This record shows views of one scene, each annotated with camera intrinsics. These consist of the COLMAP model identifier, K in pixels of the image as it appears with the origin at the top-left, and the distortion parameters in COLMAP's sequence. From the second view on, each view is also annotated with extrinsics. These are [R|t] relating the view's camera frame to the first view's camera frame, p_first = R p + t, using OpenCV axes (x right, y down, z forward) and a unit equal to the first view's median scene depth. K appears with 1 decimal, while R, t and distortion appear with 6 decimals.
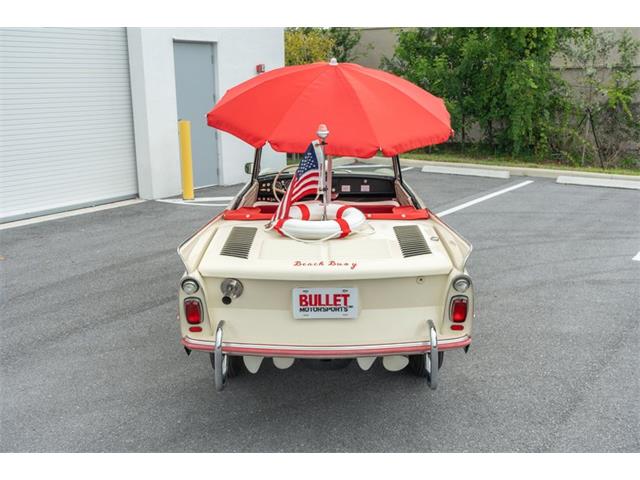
lens RADIAL K [[637.1, 0, 314.8], [0, 637.1, 240.1], [0, 0, 1]] dist [-0.004604, 0.000000]
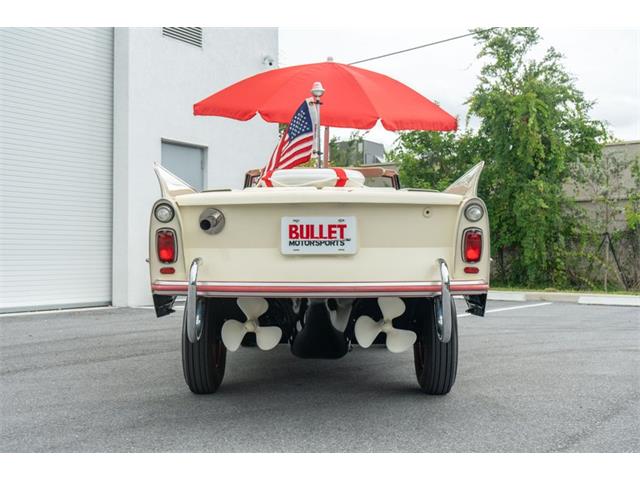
lens RADIAL K [[706.1, 0, 315.0], [0, 706.1, 240.6], [0, 0, 1]] dist [0.001422, 0.000000]
pose [[0.999918, 0.011436, 0.005733, 0.005063], [-0.009647, 0.968412, -0.249168, 0.285259], [-0.008402, 0.249092, 0.968443, 0.055657]]
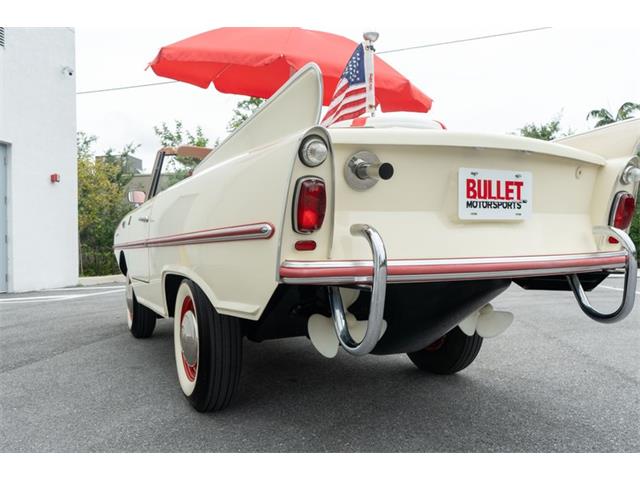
lens RADIAL K [[510.6, 0, 313.1], [0, 510.6, 236.7], [0, 0, 1]] dist [-0.005859, 0.001759]
pose [[0.892173, 0.004716, 0.451669, -0.319400], [0.110018, 0.967562, -0.227421, 0.196939], [-0.438090, 0.252591, 0.862714, 0.528353]]
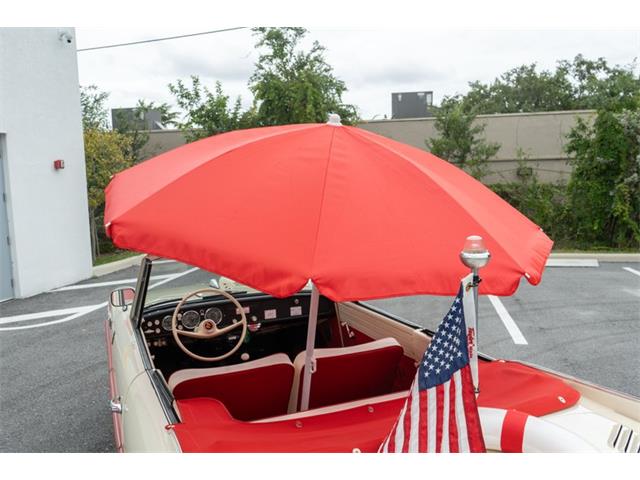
lens RADIAL K [[531.6, 0, 313.4], [0, 531.6, 228.6], [0, 0, 1]] dist [-0.011534, 0.006238]
pose [[0.916559, -0.051008, 0.396634, -0.213177], [0.111427, 0.985127, -0.130800, -0.145454], [-0.384063, 0.164082, 0.908610, 0.686492]]
